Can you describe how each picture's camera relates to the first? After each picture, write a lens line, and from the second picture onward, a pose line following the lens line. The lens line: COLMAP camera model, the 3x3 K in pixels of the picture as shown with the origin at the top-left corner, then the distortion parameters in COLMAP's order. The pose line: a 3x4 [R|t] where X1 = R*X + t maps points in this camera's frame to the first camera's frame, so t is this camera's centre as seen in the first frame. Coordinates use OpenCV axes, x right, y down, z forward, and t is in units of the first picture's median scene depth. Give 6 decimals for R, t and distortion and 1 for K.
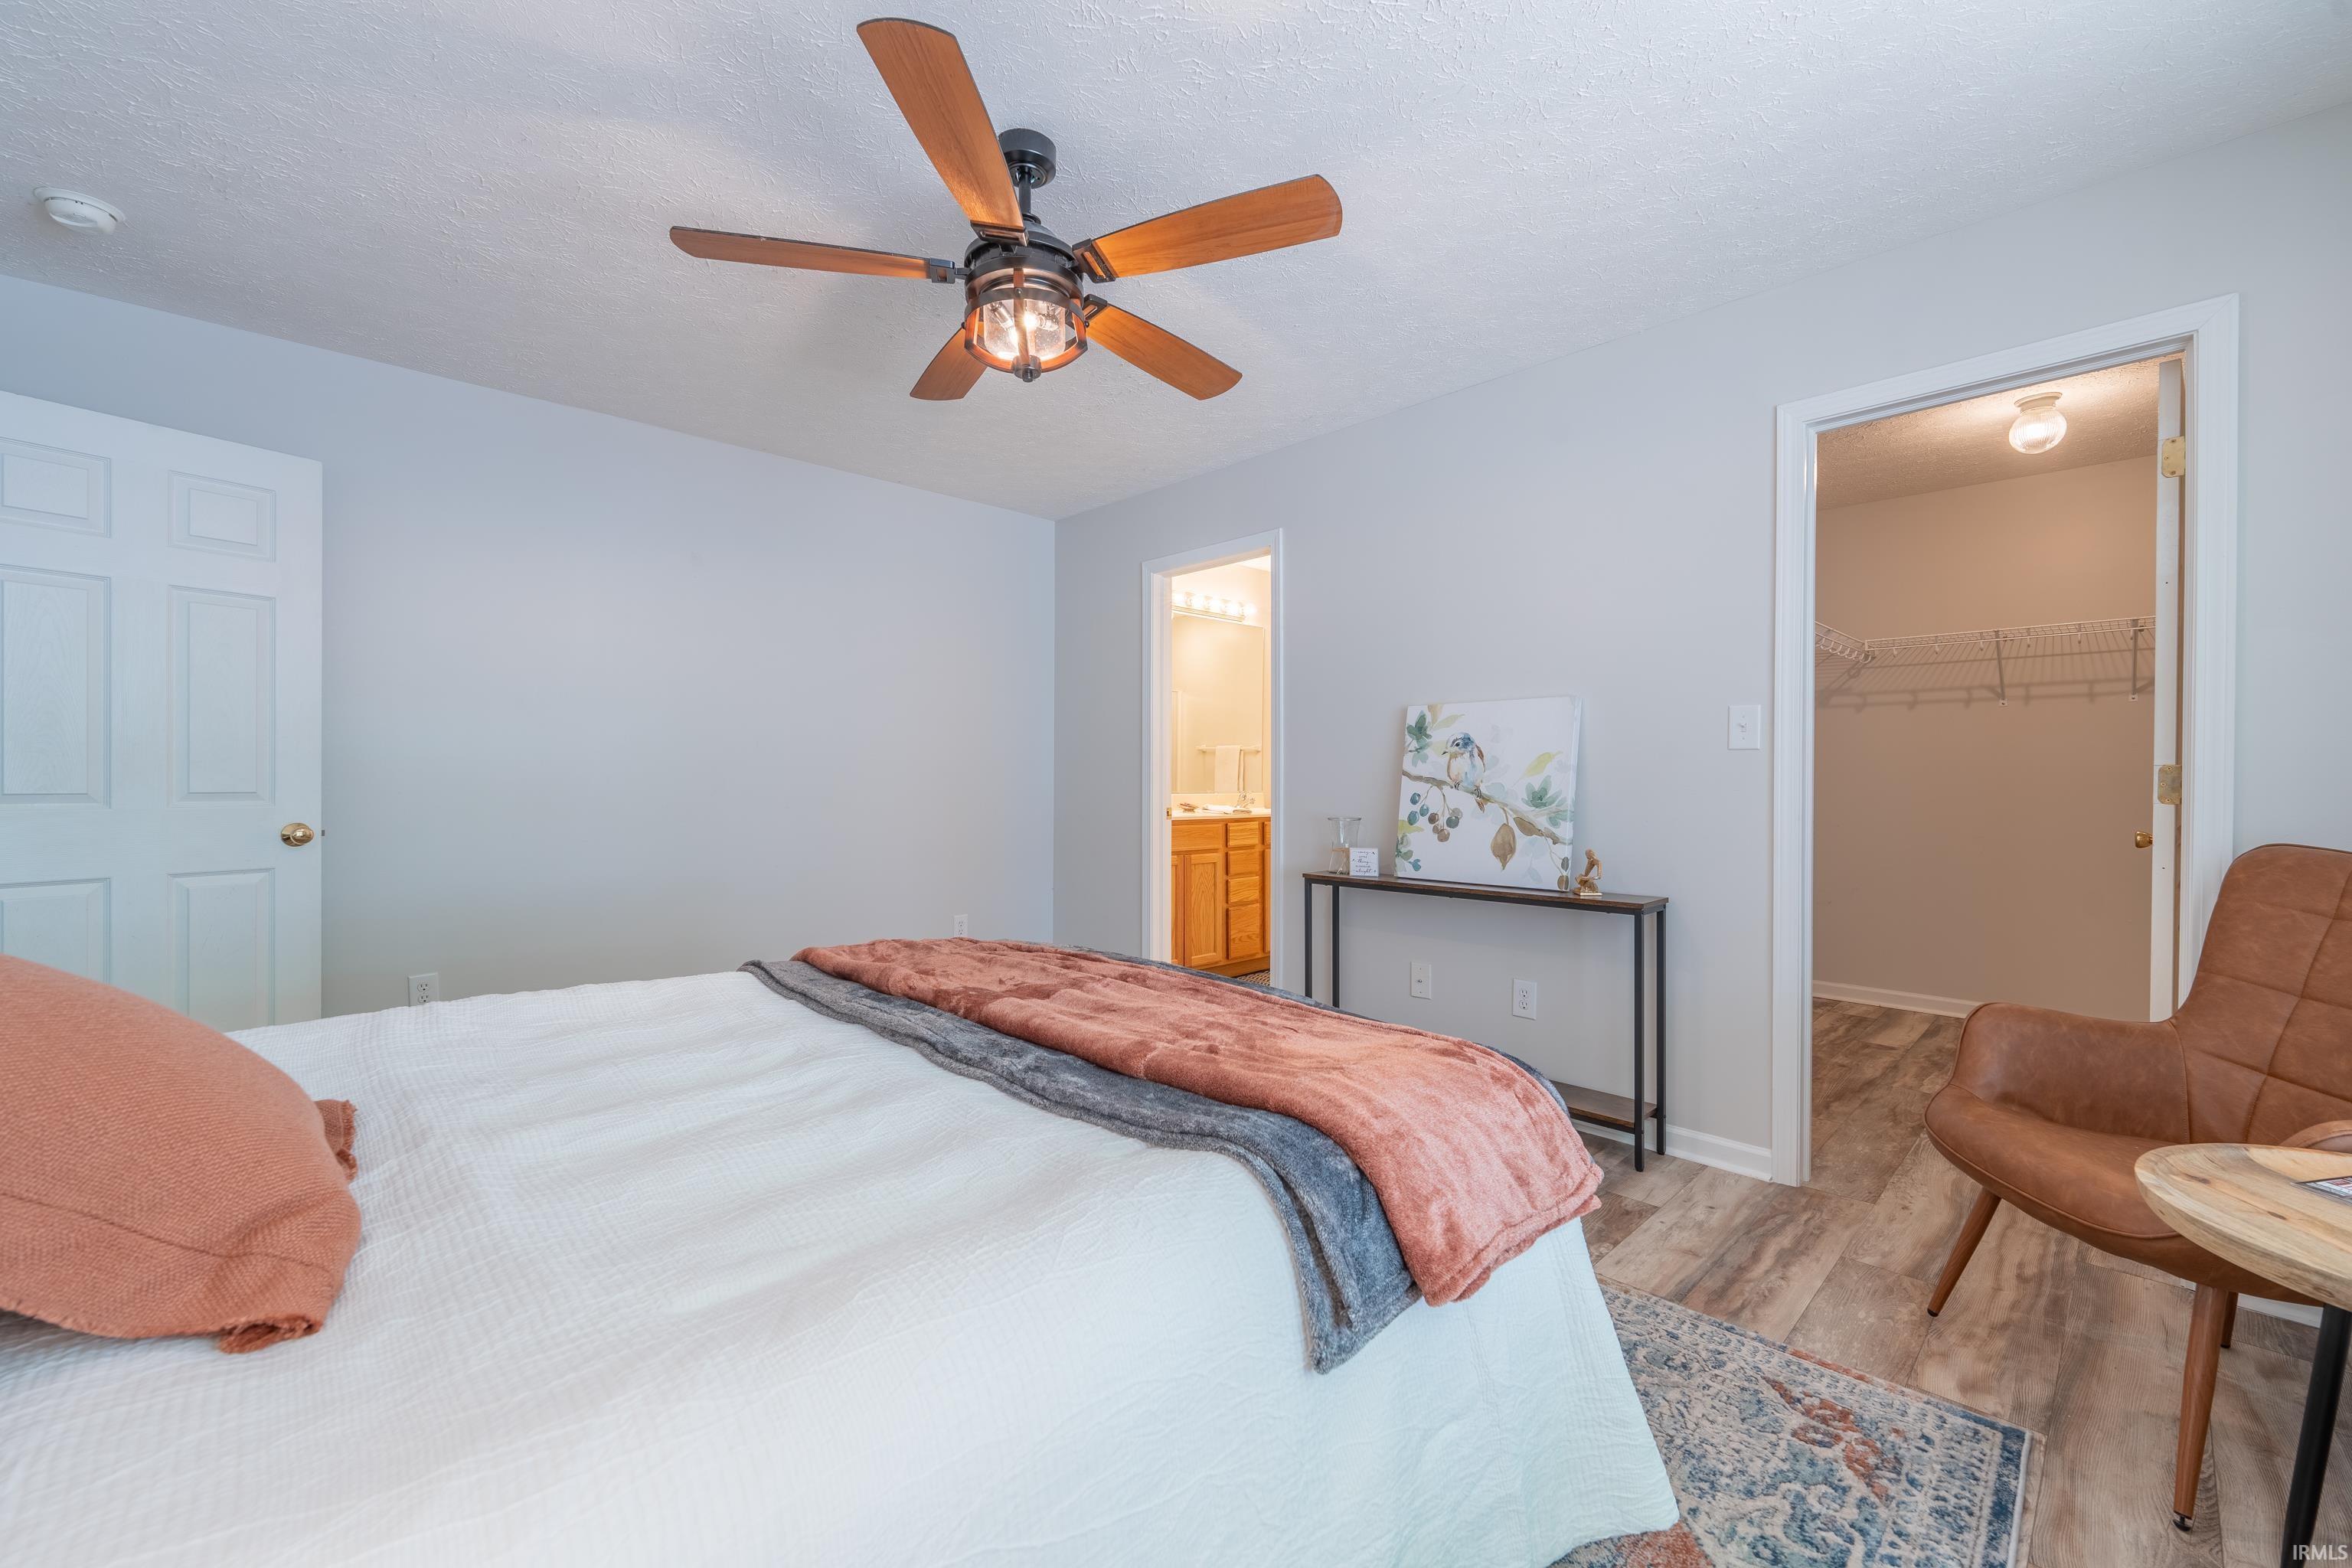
lens RADIAL K [[953.6, 0, 1177.3], [0, 953.6, 793.4], [0, 0, 1]] dist [-0.000152, -0.000974]
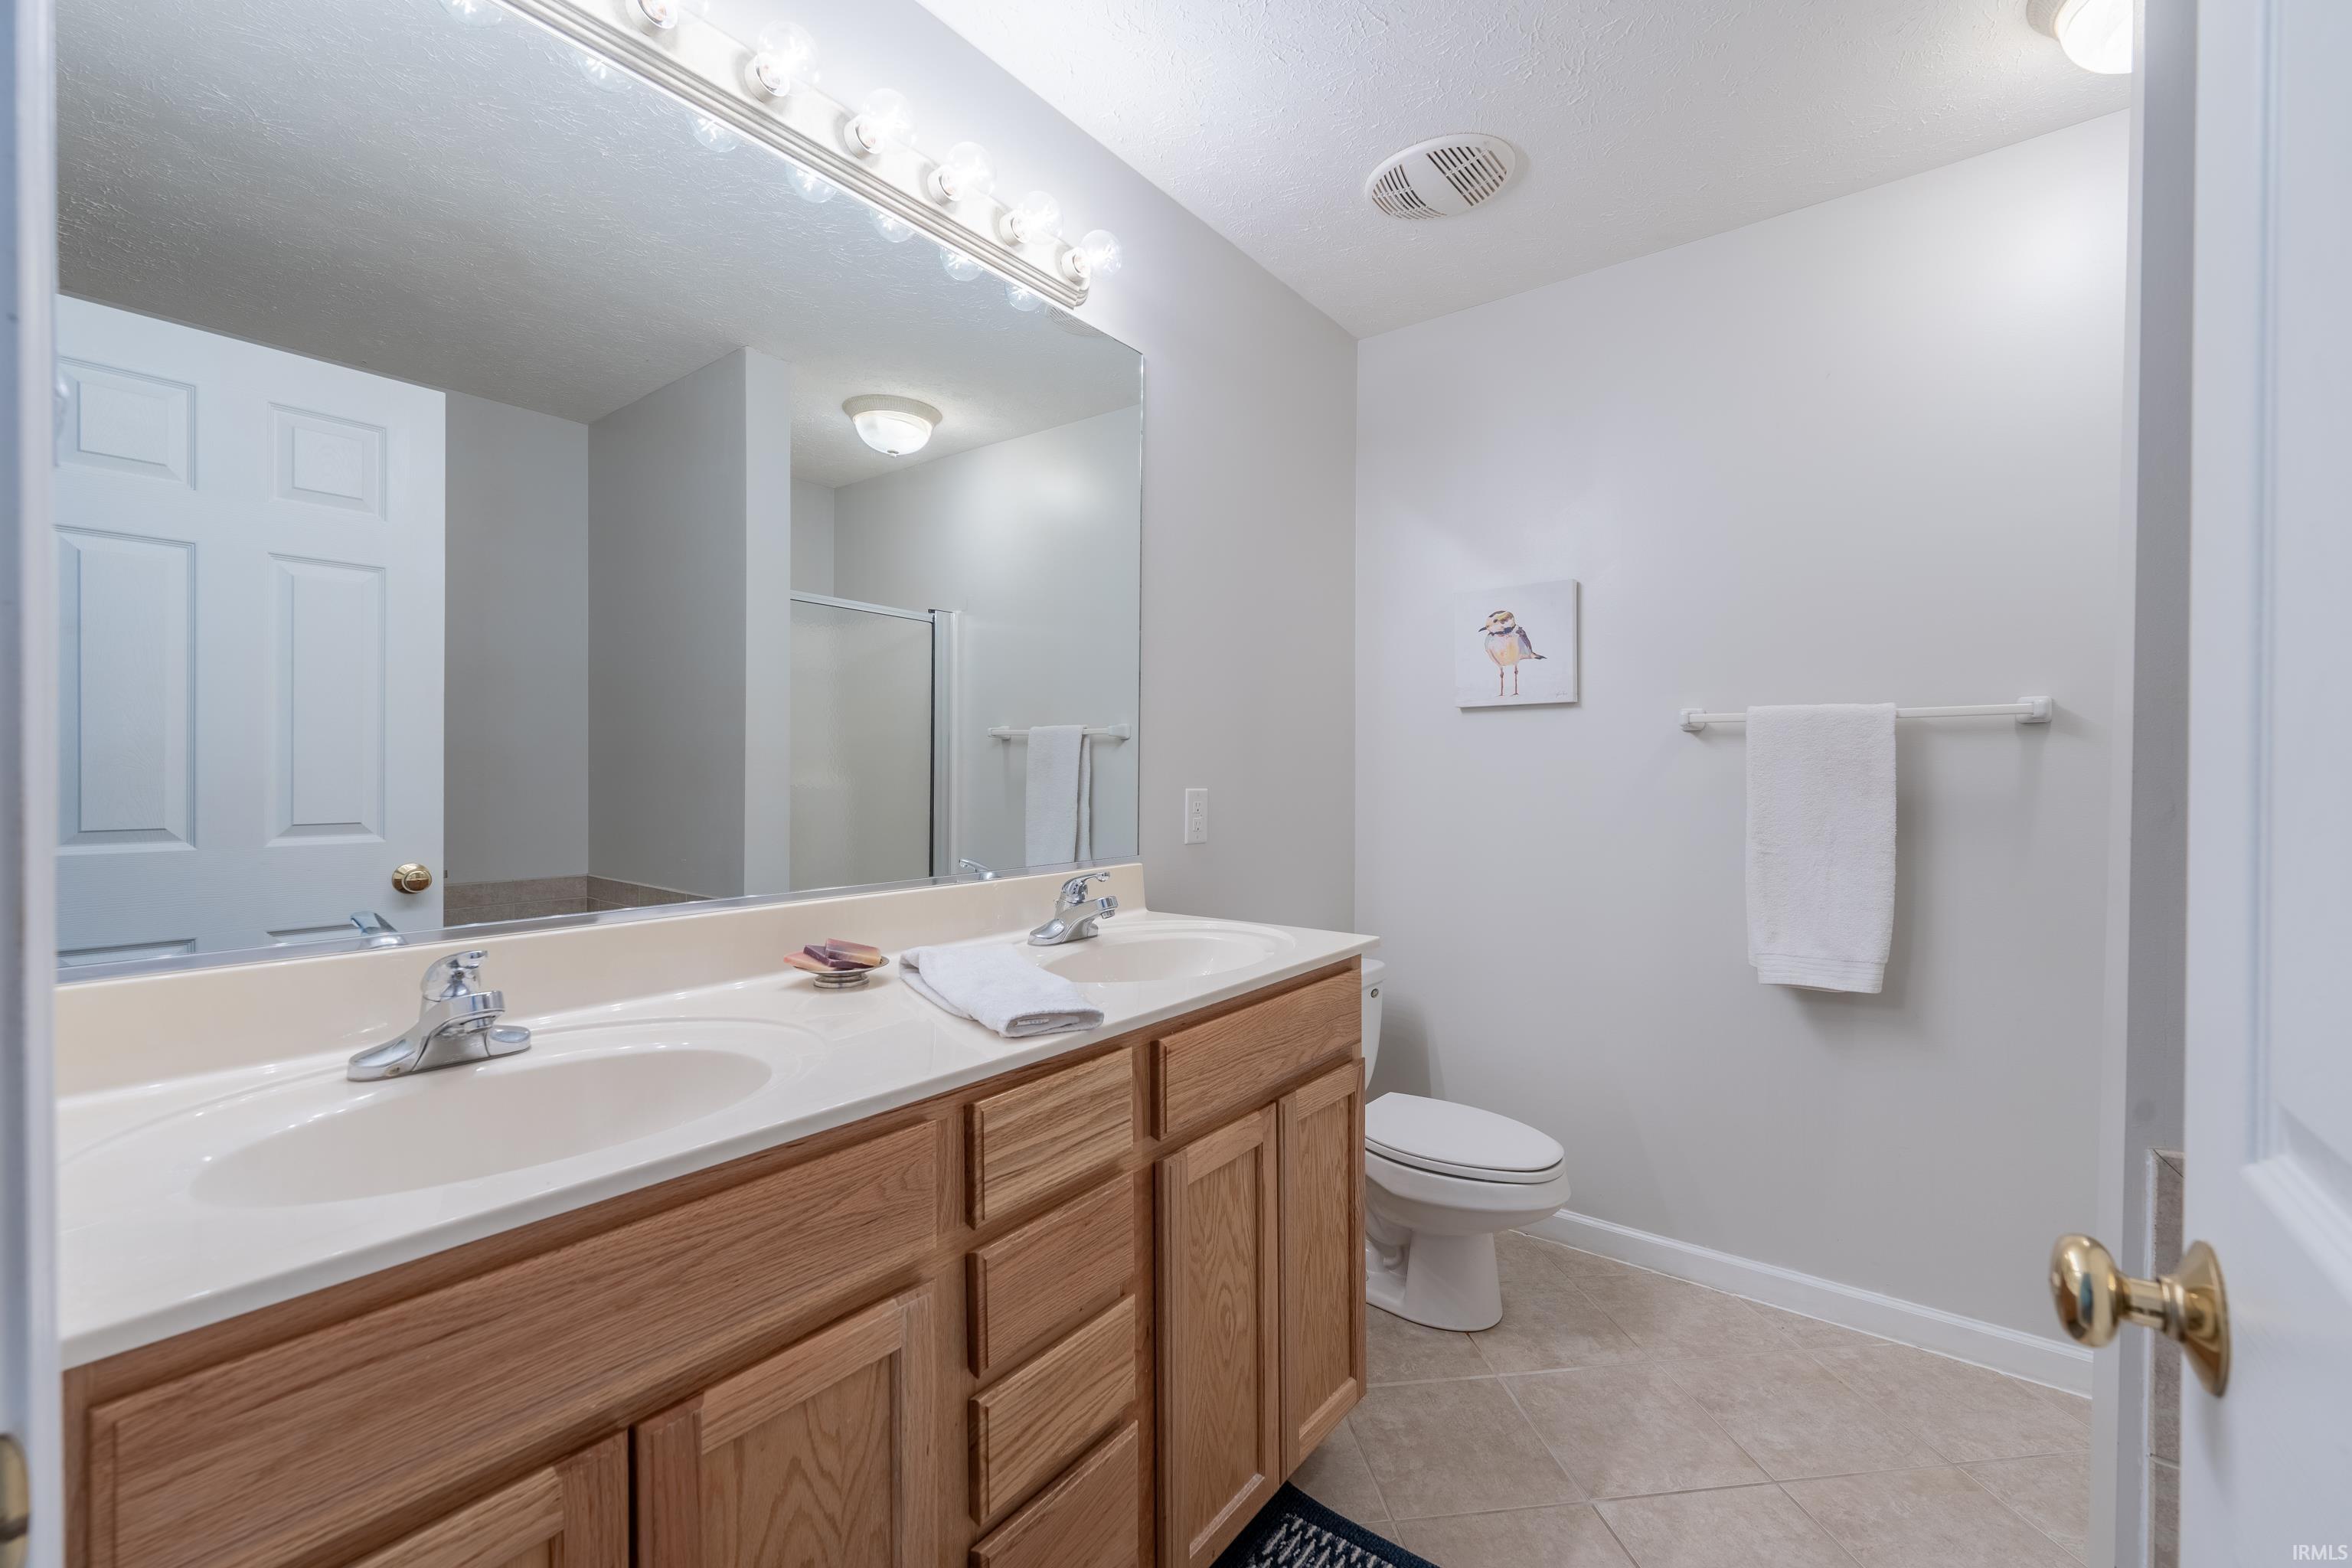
lens RADIAL K [[953.6, 0, 1168.4], [0, 953.6, 777.4], [0, 0, 1]] dist [-0.000152, -0.000974]
pose [[0.991159, -0.004663, 0.132595, 0.104680], [0.005529, 0.999966, -0.006165, -0.051945], [-0.132561, 0.006844, 0.991151, 1.264271]]
